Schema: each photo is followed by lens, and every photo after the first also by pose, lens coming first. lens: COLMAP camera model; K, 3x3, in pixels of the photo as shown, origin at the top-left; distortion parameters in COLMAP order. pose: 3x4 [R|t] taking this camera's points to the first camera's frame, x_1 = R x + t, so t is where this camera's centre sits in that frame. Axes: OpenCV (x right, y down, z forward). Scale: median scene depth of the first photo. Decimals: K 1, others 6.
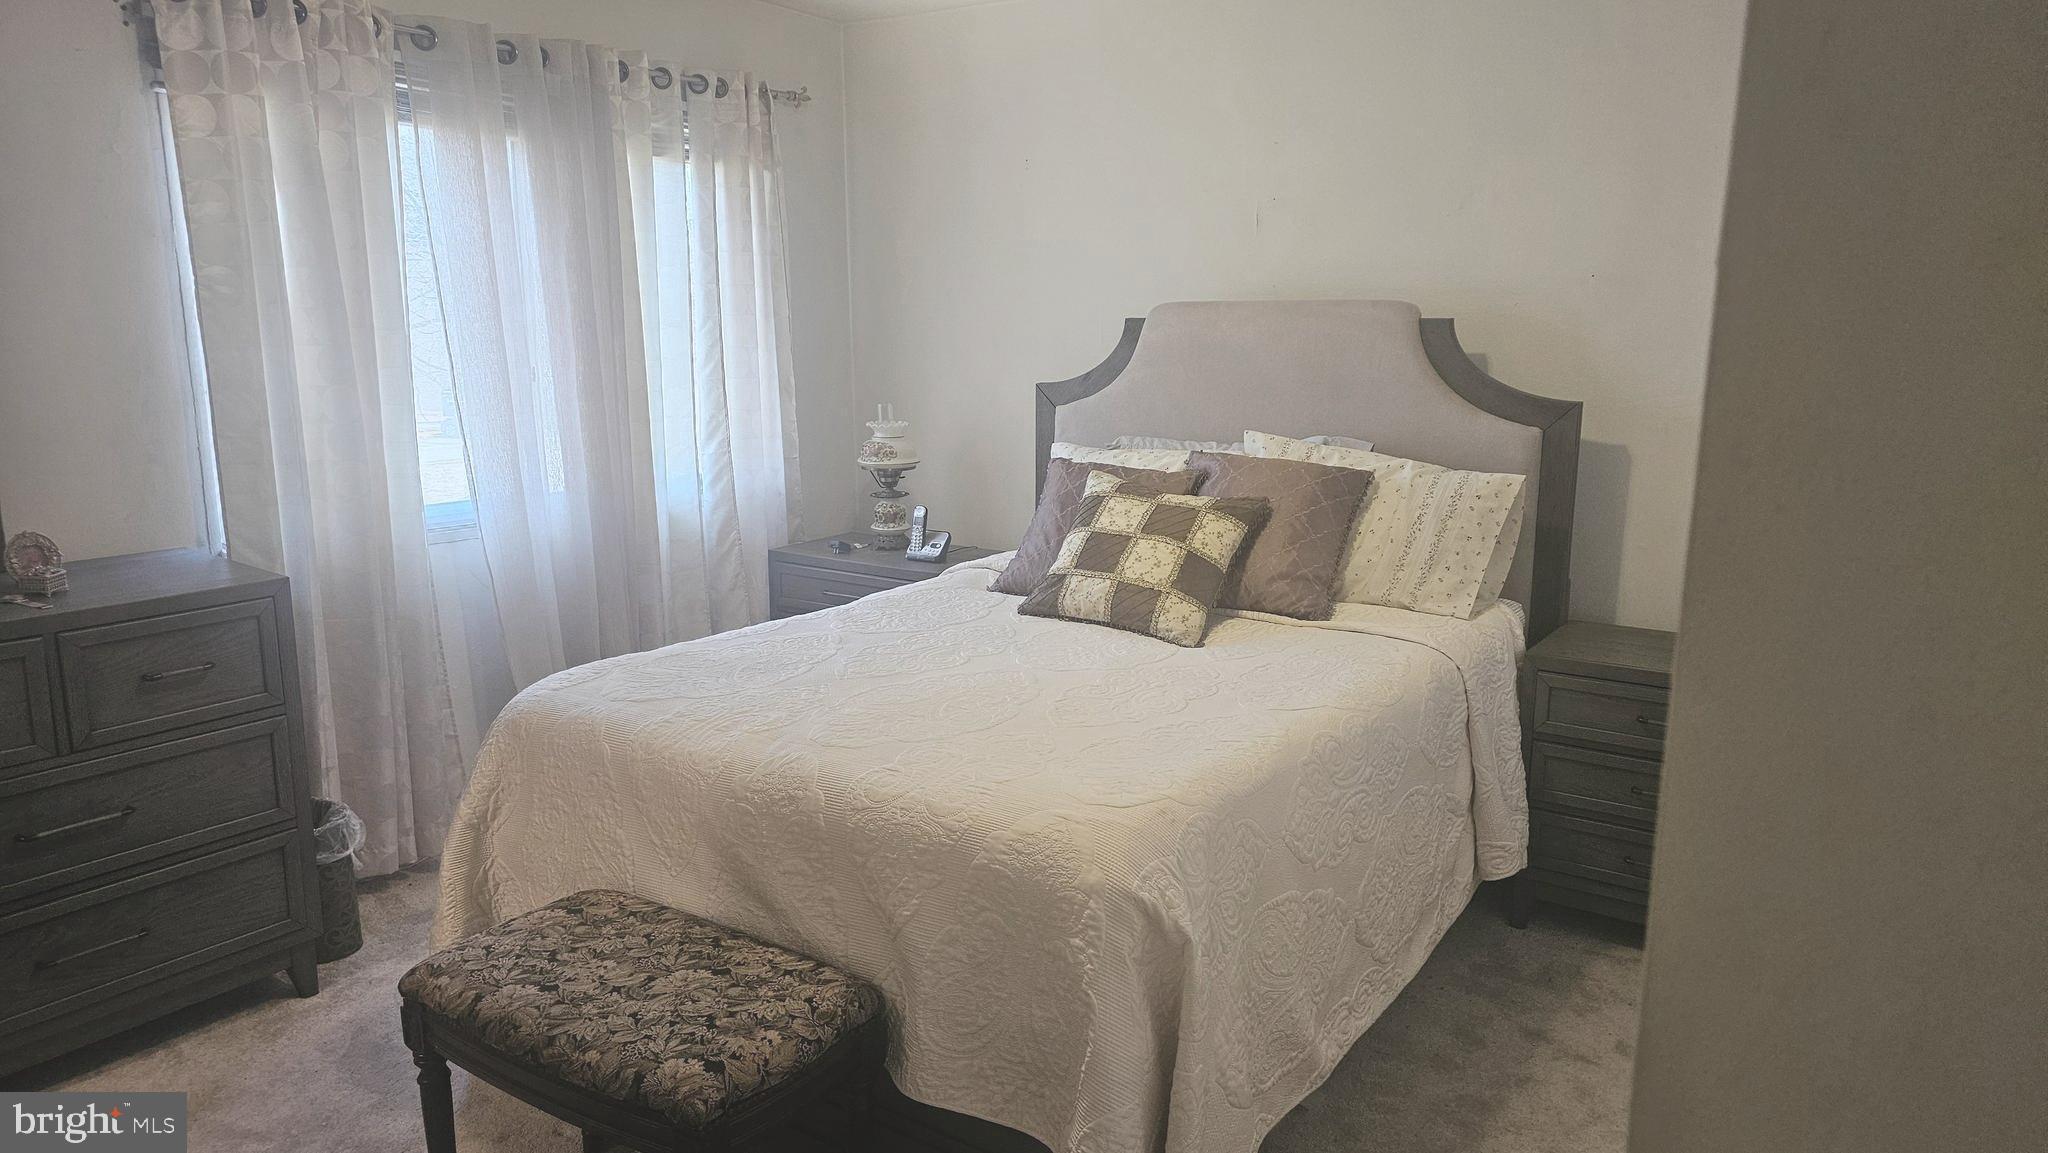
lens RADIAL K [[1362.1, 0, 1032.0], [0, 1362.1, 604.5], [0, 0, 1]] dist [0.063998, -0.053860]
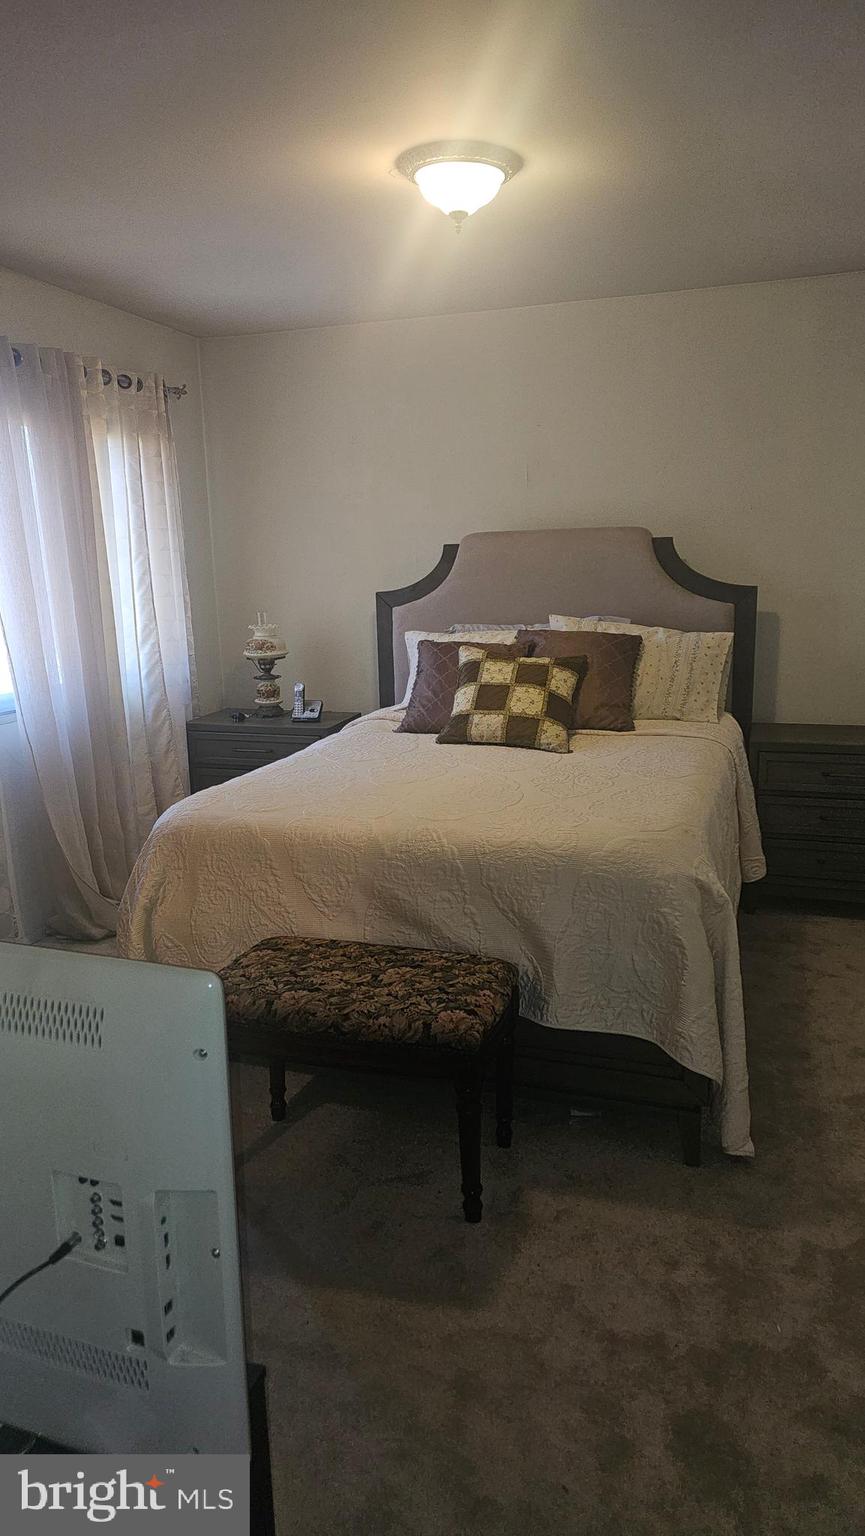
lens RADIAL K [[1021.6, 0, 411.7], [0, 1021.6, 771.3], [0, 0, 1]] dist [0.063998, -0.053860]
pose [[0.964263, -0.082503, 0.251773, -0.323712], [0.083340, 0.996494, 0.007357, 0.027396], [-0.251497, 0.013889, 0.967758, -0.067246]]
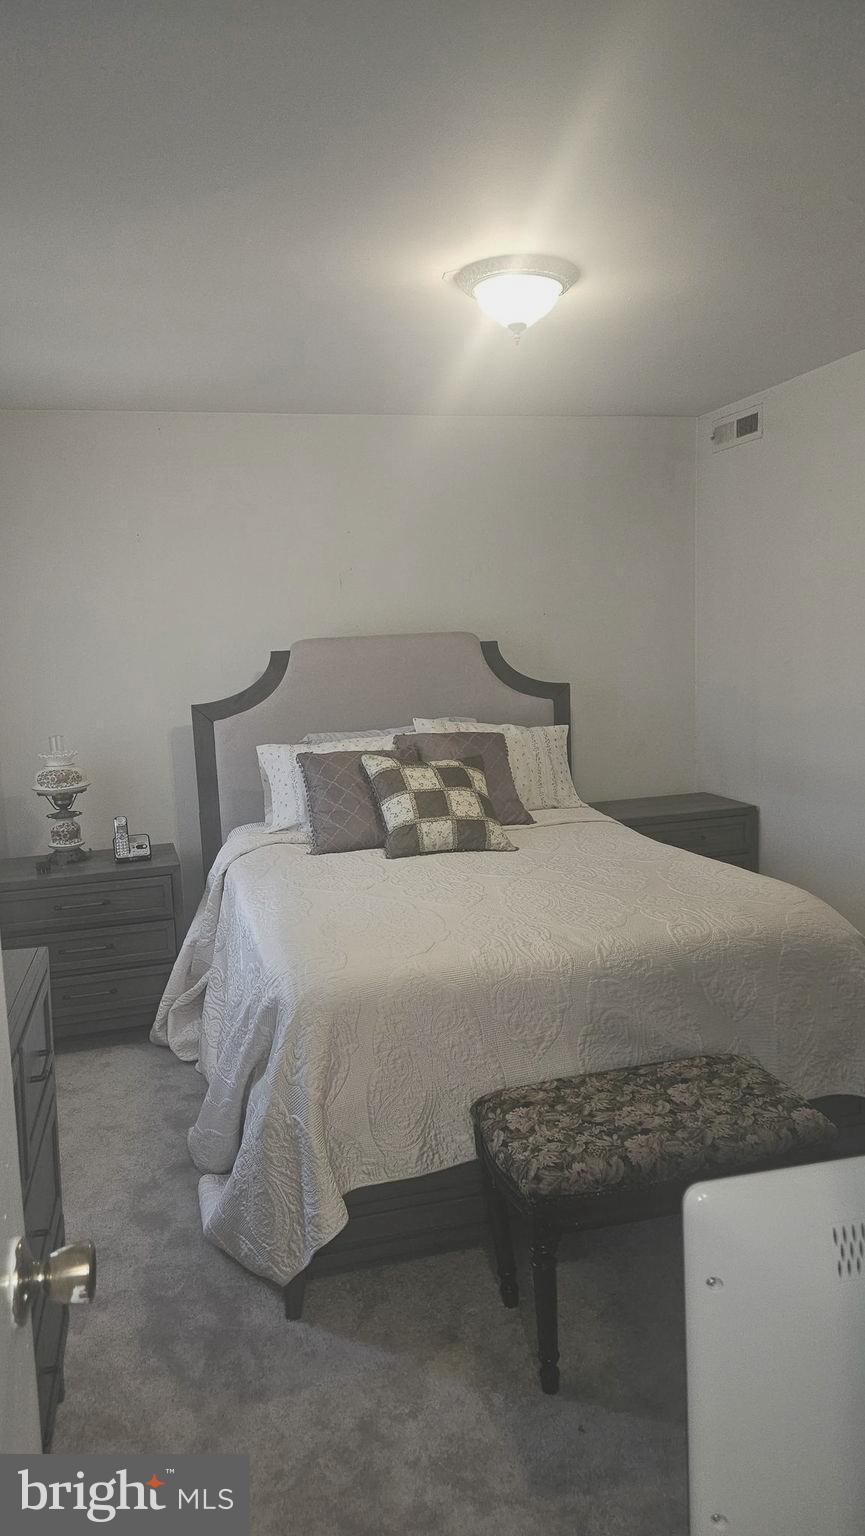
lens RADIAL K [[1021.6, 0, 429.8], [0, 1021.6, 790.6], [0, 0, 1]] dist [0.063998, -0.053860]
pose [[0.648159, -0.147255, 0.747132, -0.758139], [0.207216, 0.978208, 0.013033, -0.066872], [-0.732770, 0.146371, 0.664548, 0.276493]]
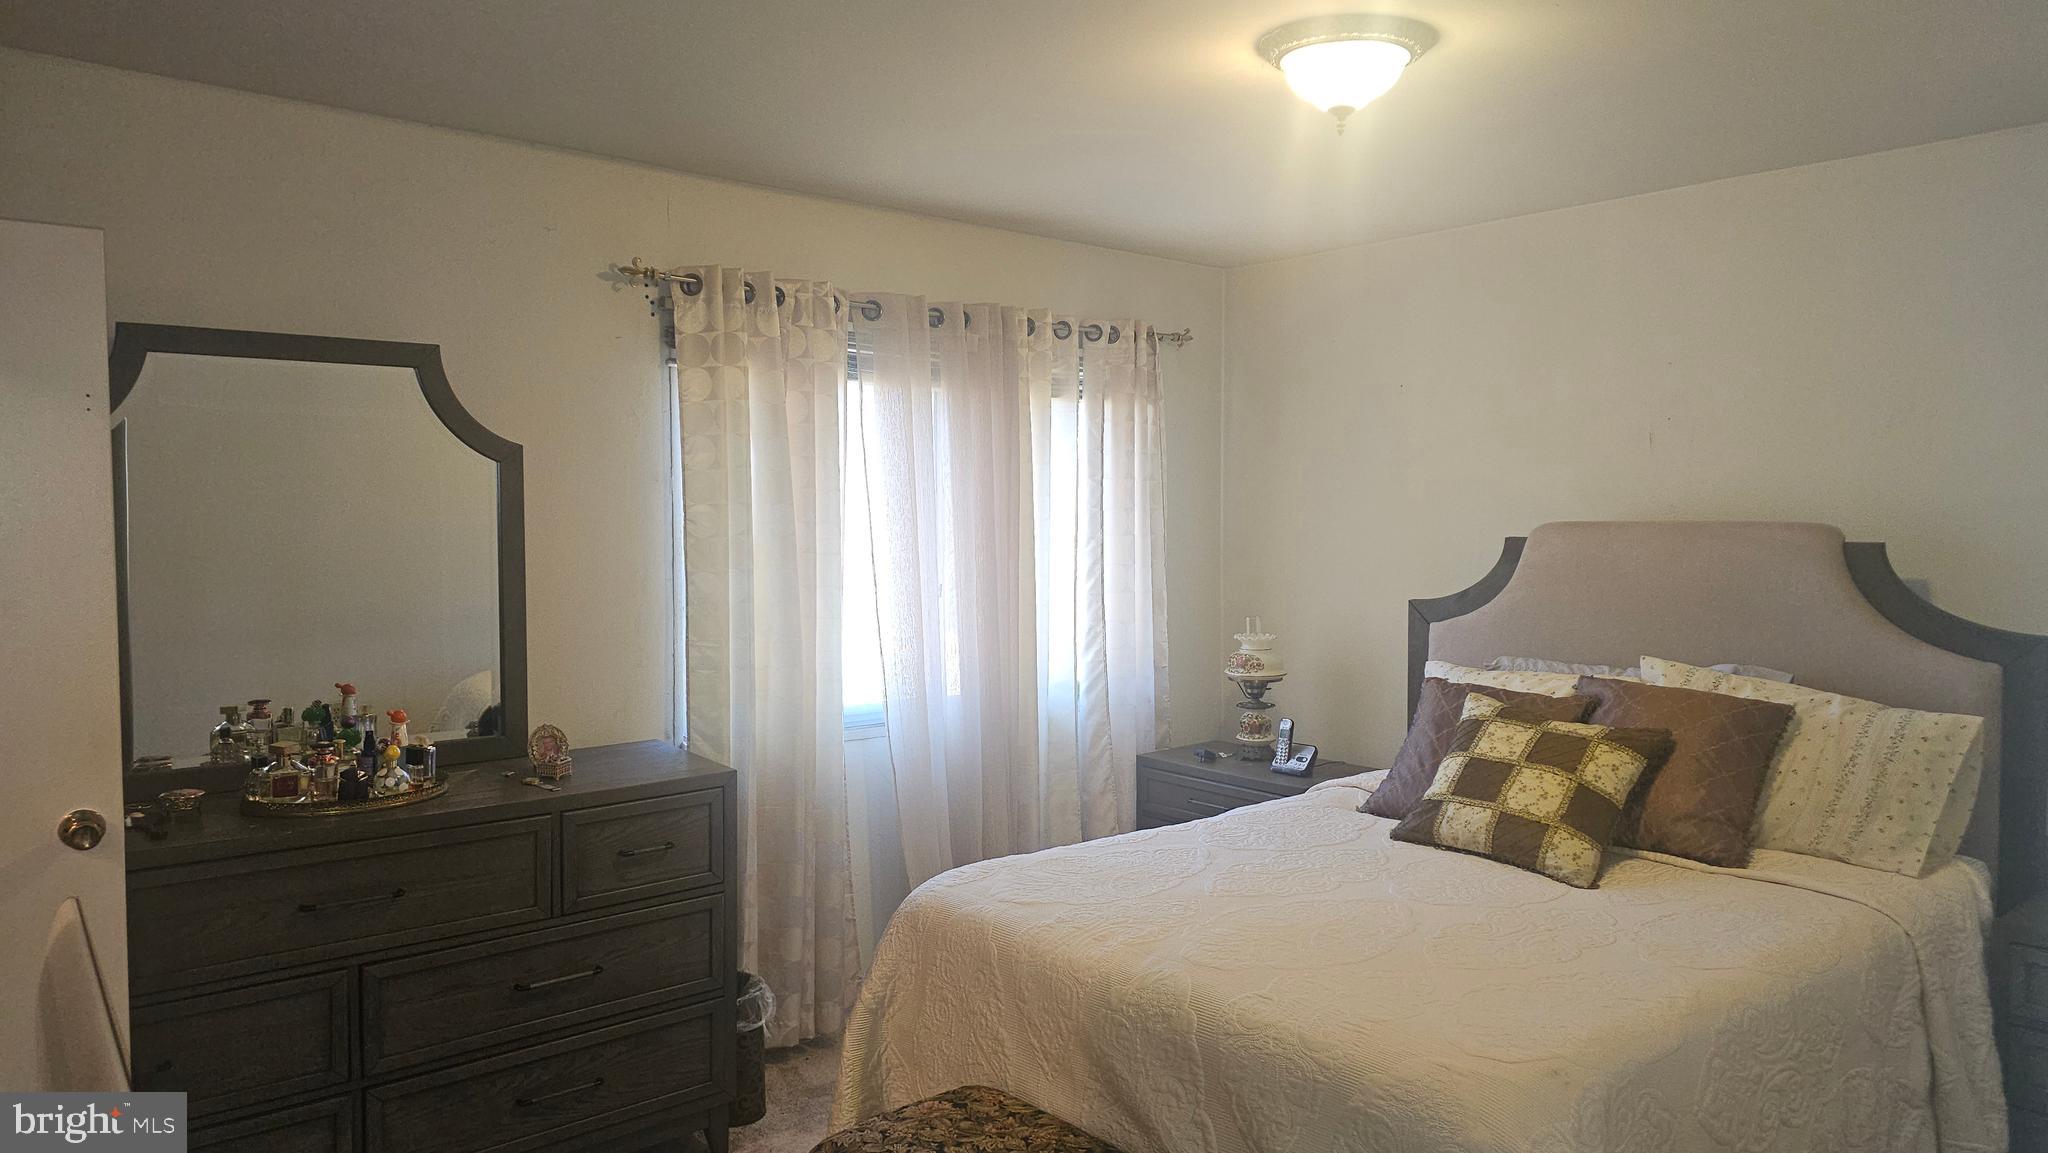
lens RADIAL K [[1362.1, 0, 1015.6], [0, 1362.1, 589.3], [0, 0, 1]] dist [0.063998, -0.053860]
pose [[0.963814, 0.010881, -0.266355, -0.009640], [-0.051149, 0.988150, -0.144719, -0.013690], [0.261624, 0.153106, 0.952949, -0.042081]]
